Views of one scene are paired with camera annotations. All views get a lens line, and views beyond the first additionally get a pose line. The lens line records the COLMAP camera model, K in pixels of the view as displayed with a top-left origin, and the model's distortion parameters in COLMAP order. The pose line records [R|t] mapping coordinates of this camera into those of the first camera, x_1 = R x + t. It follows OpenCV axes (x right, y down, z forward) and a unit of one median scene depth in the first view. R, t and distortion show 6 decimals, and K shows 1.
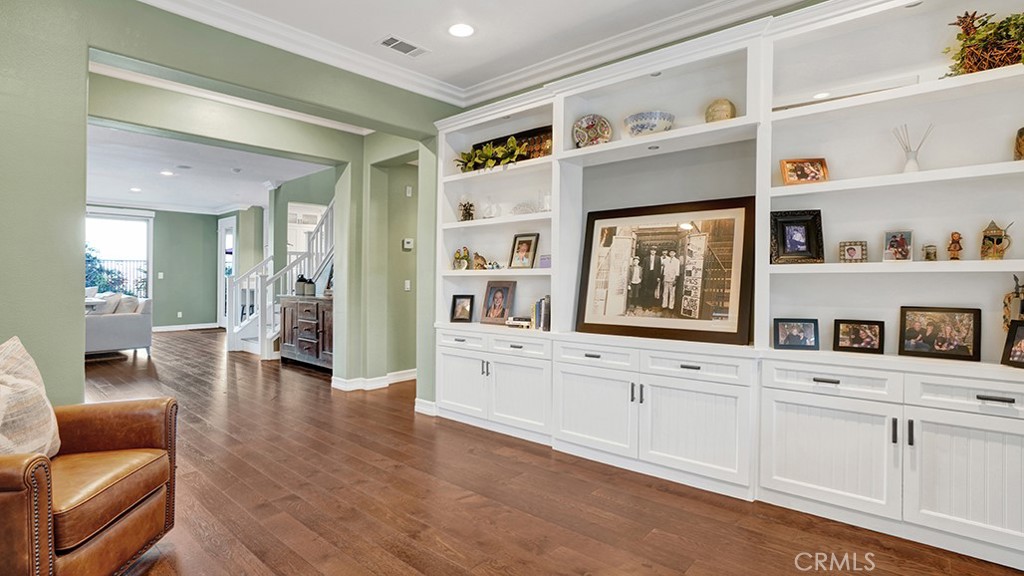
lens RADIAL K [[485.2, 0, 517.3], [0, 485.2, 285.0], [0, 0, 1]] dist [-0.024007, 0.008301]
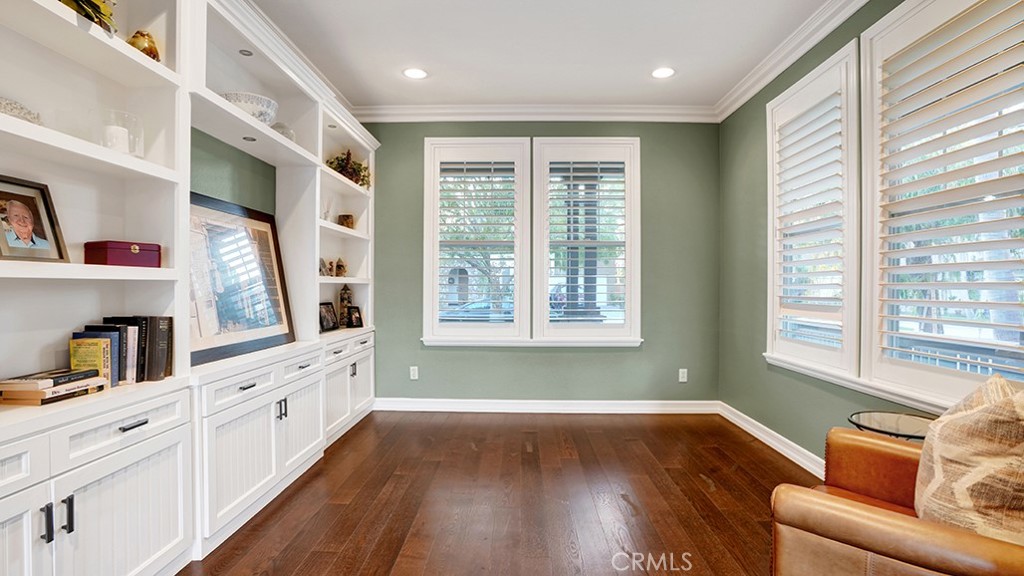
lens RADIAL K [[485.2, 0, 520.0], [0, 485.2, 281.0], [0, 0, 1]] dist [-0.024007, 0.008301]
pose [[-0.625902, -0.005318, 0.779884, -0.676938], [-0.011992, 0.999924, -0.002806, -0.025513], [-0.779810, -0.011109, -0.625918, 1.087994]]
